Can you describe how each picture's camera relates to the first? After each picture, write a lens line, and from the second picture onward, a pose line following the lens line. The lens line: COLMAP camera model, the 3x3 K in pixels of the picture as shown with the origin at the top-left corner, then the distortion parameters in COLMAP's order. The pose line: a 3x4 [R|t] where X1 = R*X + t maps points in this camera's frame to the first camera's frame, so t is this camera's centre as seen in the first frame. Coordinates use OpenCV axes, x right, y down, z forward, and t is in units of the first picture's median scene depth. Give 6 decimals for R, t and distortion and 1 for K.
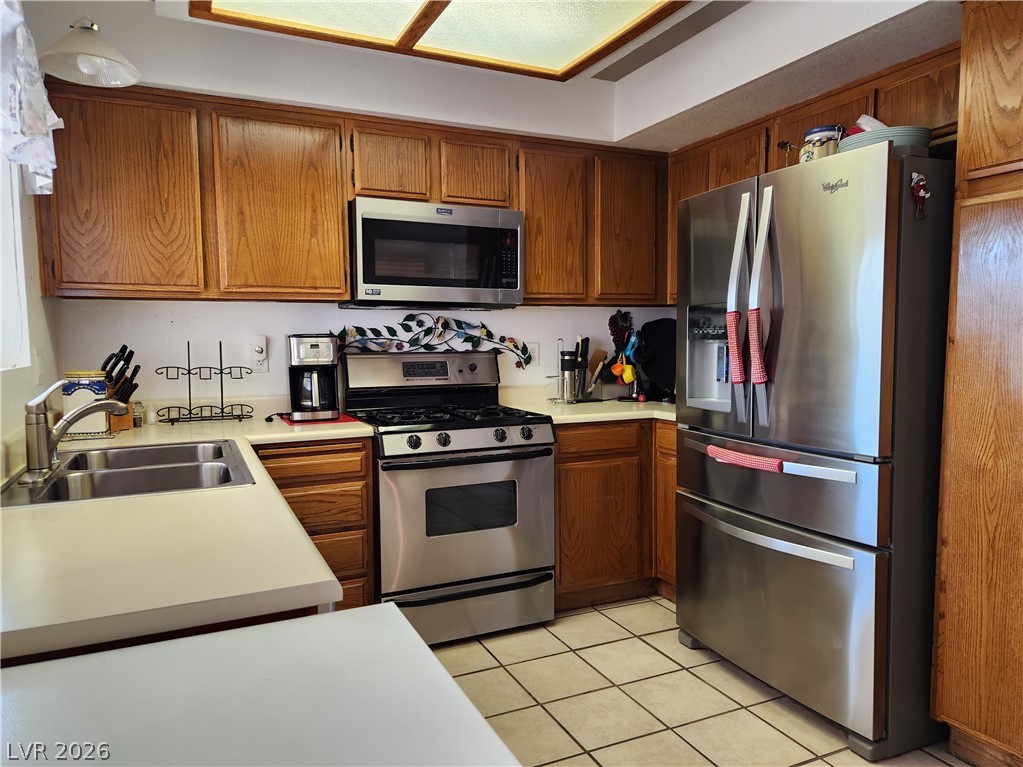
lens RADIAL K [[684.4, 0, 512.1], [0, 684.4, 390.3], [0, 0, 1]] dist [0.046207, -0.034369]
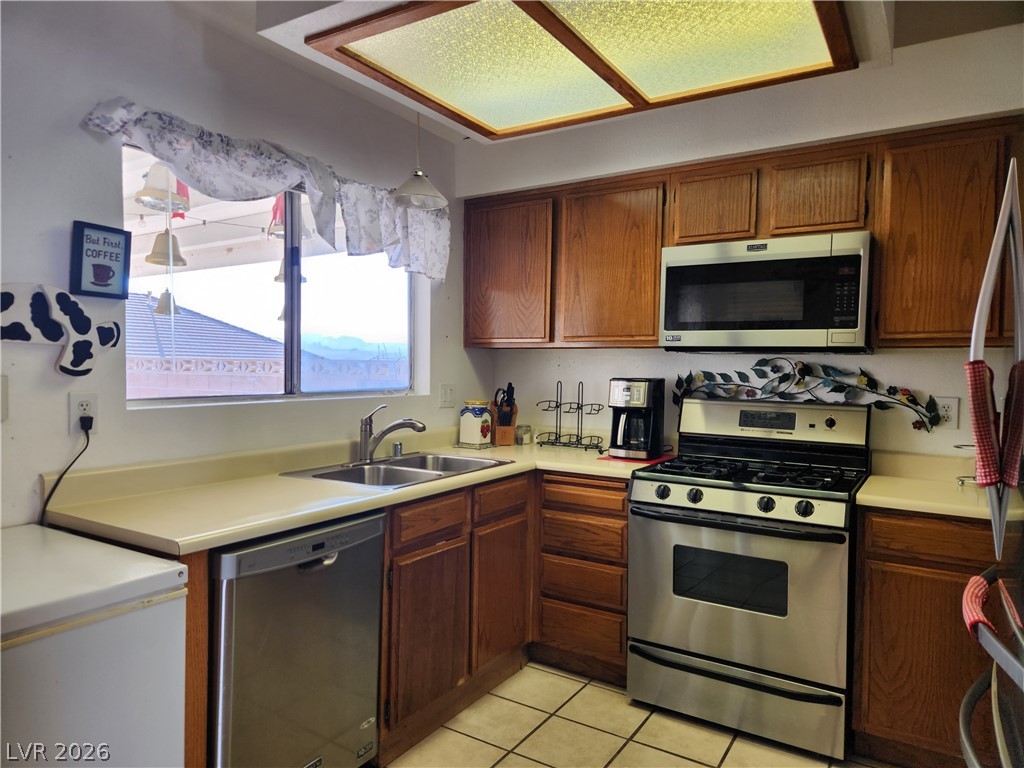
lens RADIAL K [[685.1, 0, 517.2], [0, 685.1, 389.7], [0, 0, 1]] dist [0.046207, -0.034369]
pose [[0.540561, 0.044874, -0.840107, 0.461232], [-0.086077, 0.996286, -0.002169, -0.040885], [0.836890, 0.073487, 0.542416, 0.234393]]
